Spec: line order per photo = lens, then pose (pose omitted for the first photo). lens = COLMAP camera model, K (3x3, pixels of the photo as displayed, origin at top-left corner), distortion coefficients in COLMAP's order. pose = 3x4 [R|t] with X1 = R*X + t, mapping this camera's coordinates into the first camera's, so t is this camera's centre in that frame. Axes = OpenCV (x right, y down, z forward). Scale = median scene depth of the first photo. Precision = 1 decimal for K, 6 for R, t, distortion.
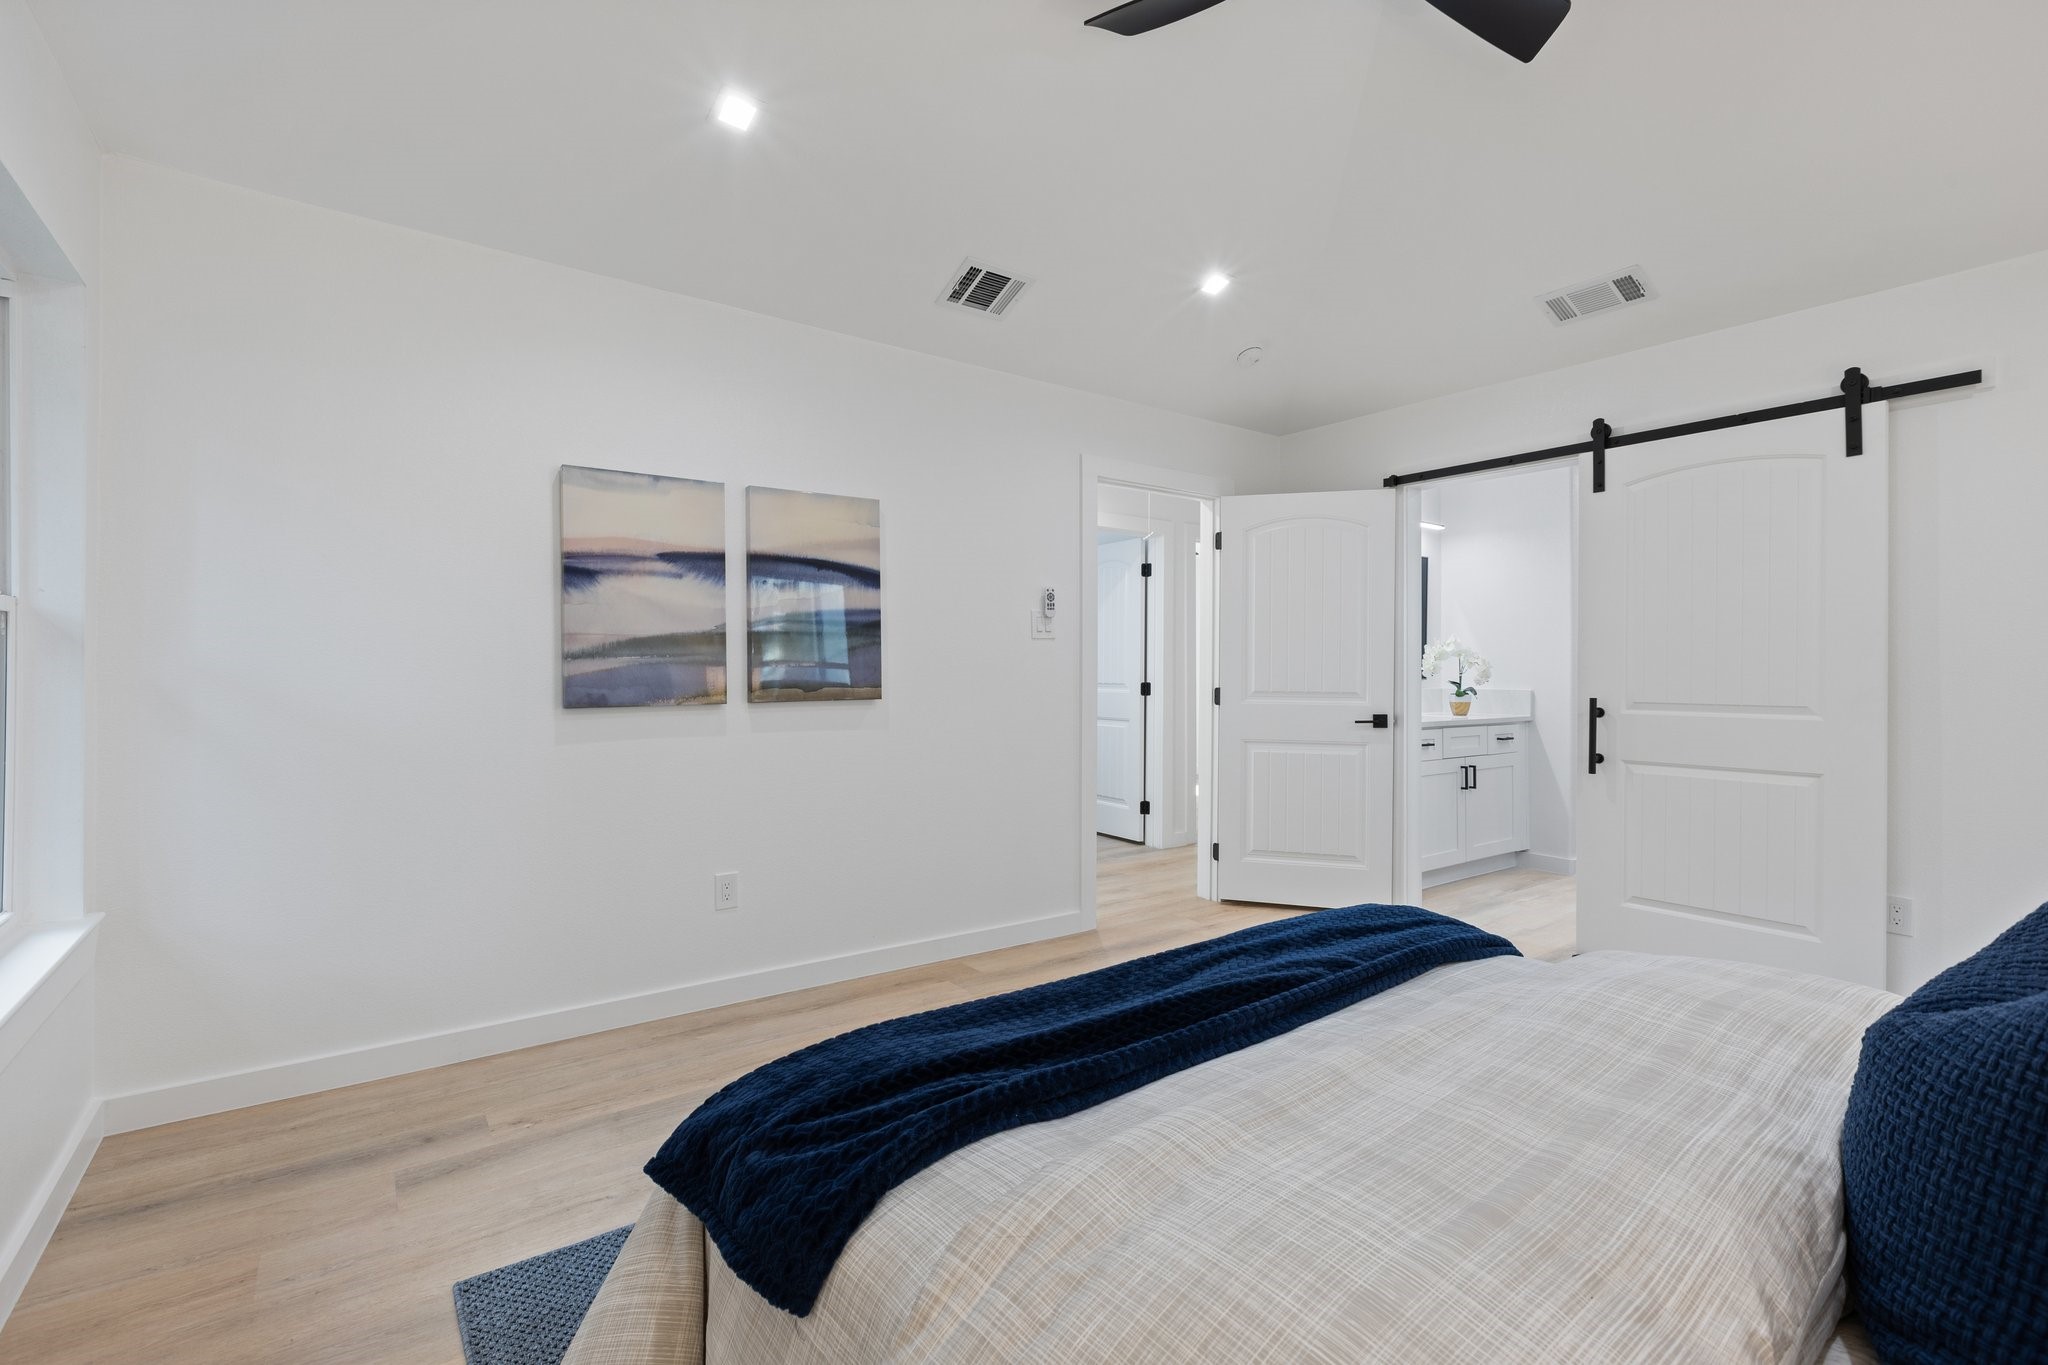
lens RADIAL K [[942.0, 0, 1013.5], [0, 942.0, 674.2], [0, 0, 1]] dist [0.000998, -0.000093]
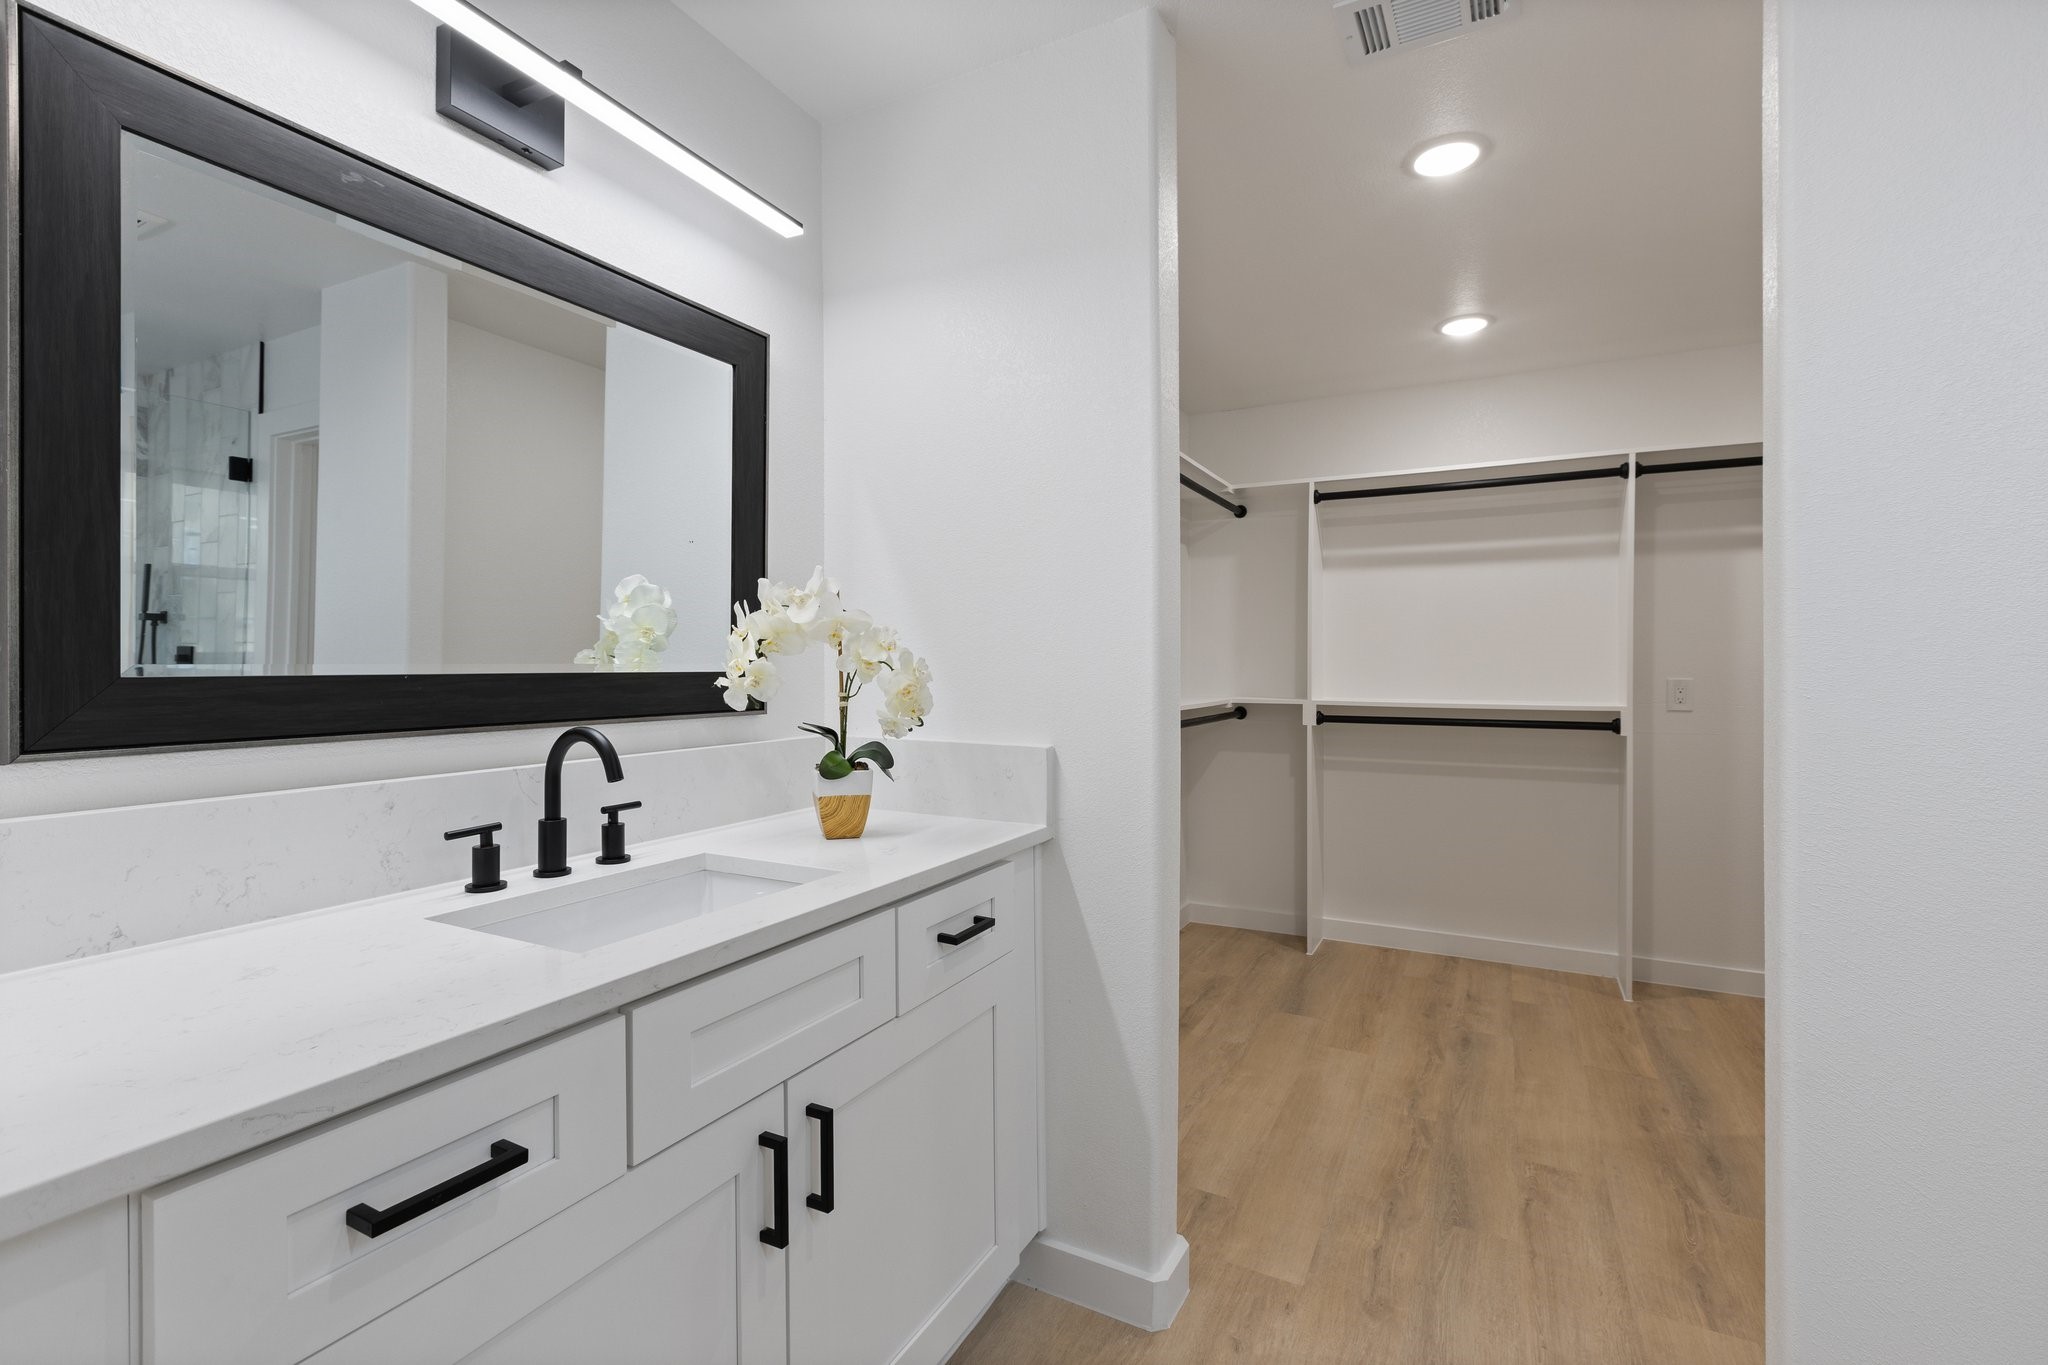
lens RADIAL K [[942.0, 0, 1013.5], [0, 942.0, 674.2], [0, 0, 1]] dist [0.000998, -0.000093]
pose [[0.903232, -0.003299, 0.429140, 0.396081], [0.002162, 0.999993, 0.003136, -0.009376], [-0.429147, -0.001905, 0.903233, 0.706429]]
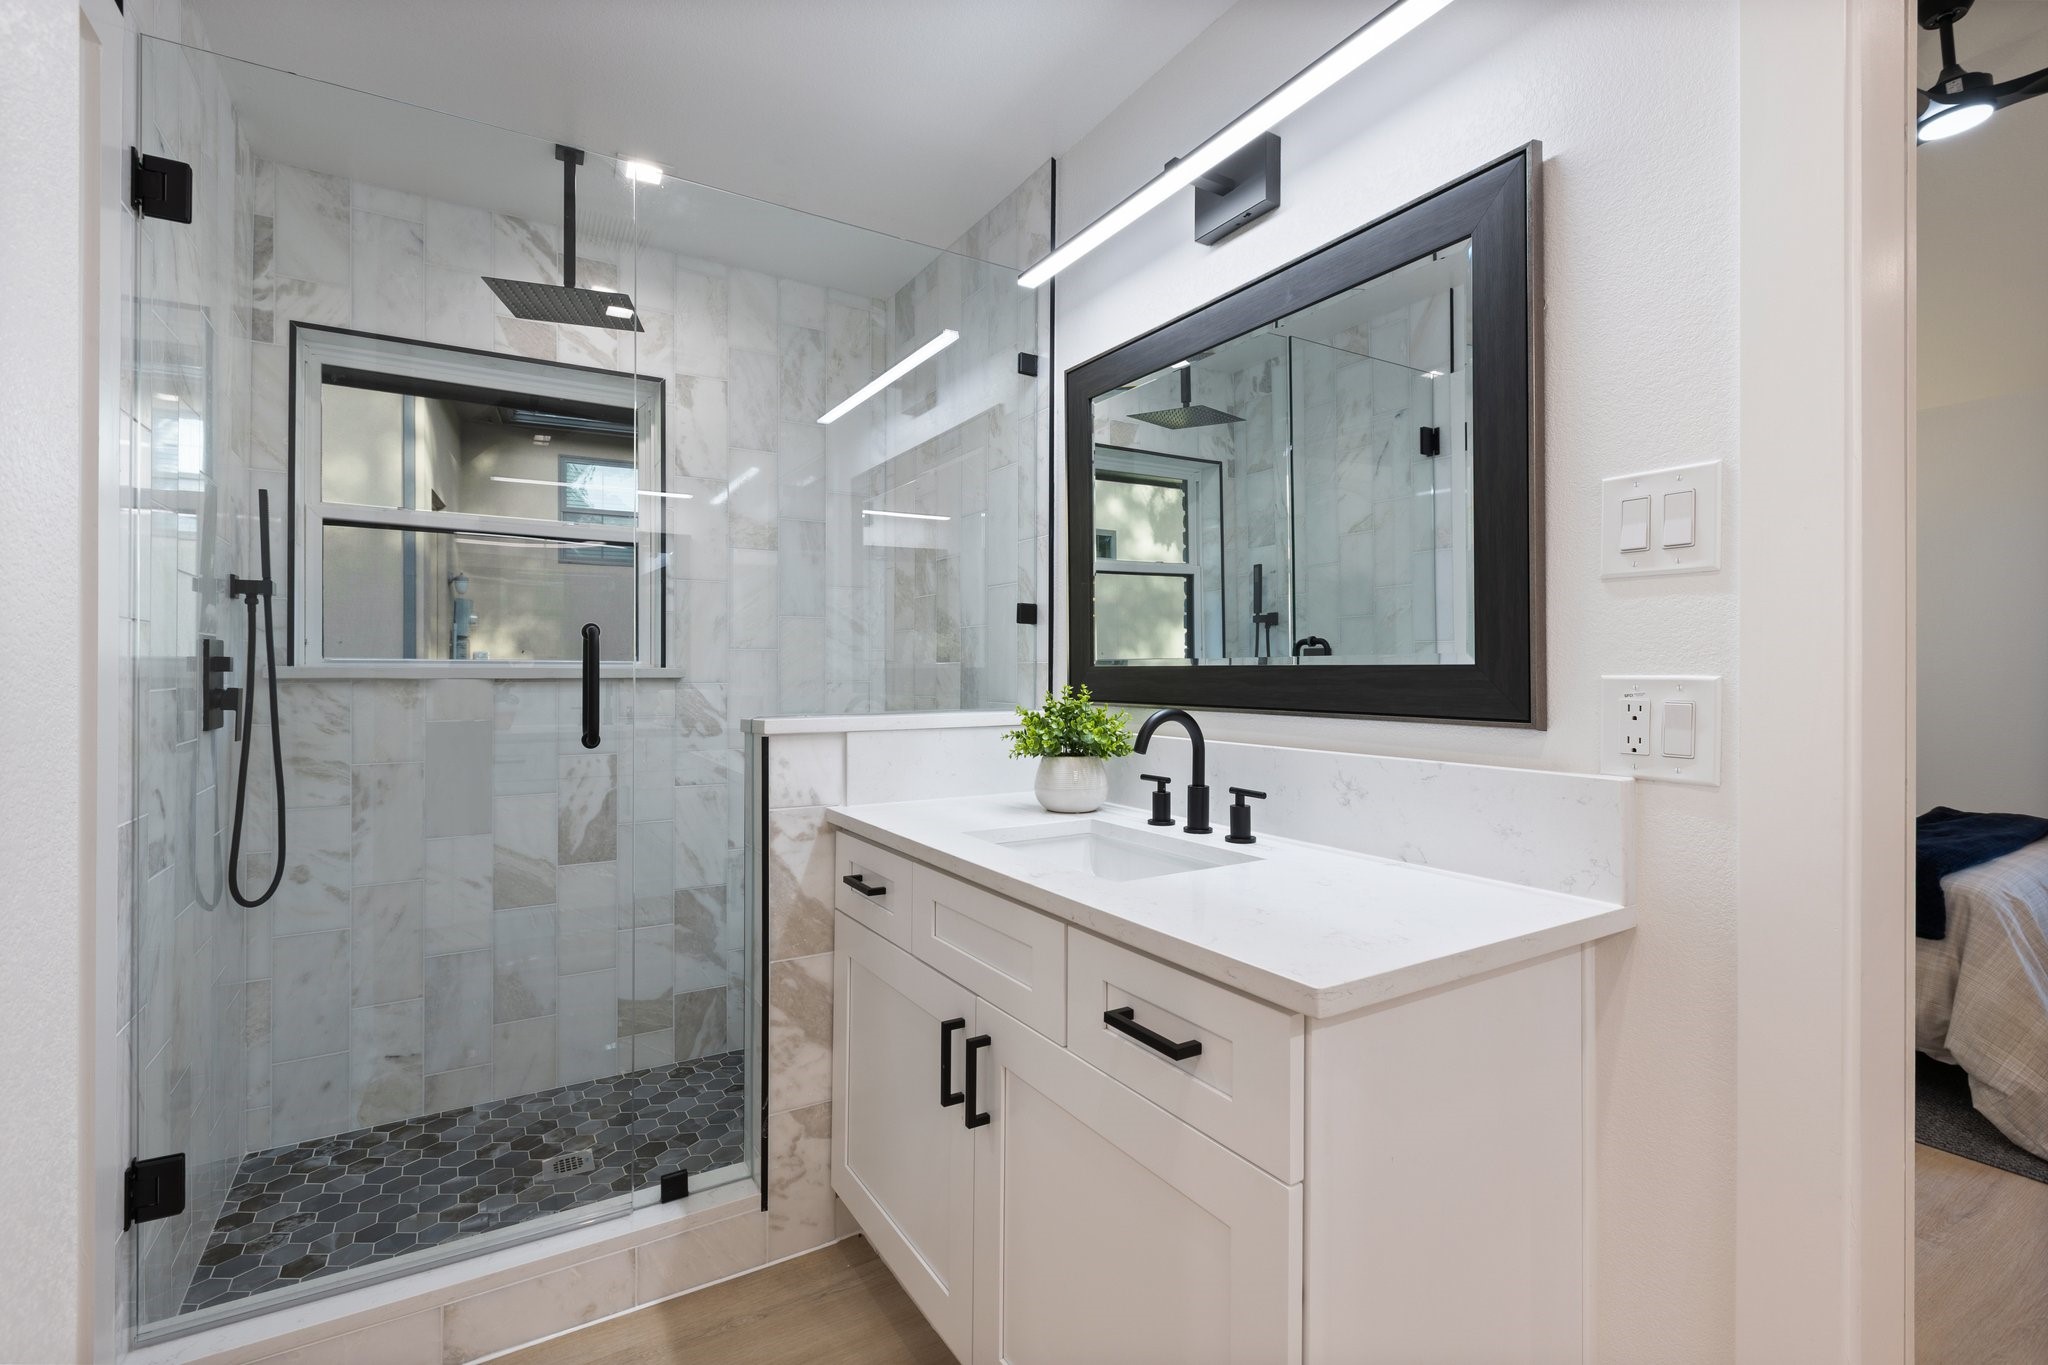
lens RADIAL K [[942.0, 0, 1013.5], [0, 942.0, 674.2], [0, 0, 1]] dist [0.000998, -0.000093]
pose [[-0.093336, 0.007221, -0.995609, 0.680943], [0.000278, 0.999974, 0.007226, -0.008268], [0.995635, 0.000397, -0.093335, 0.940333]]
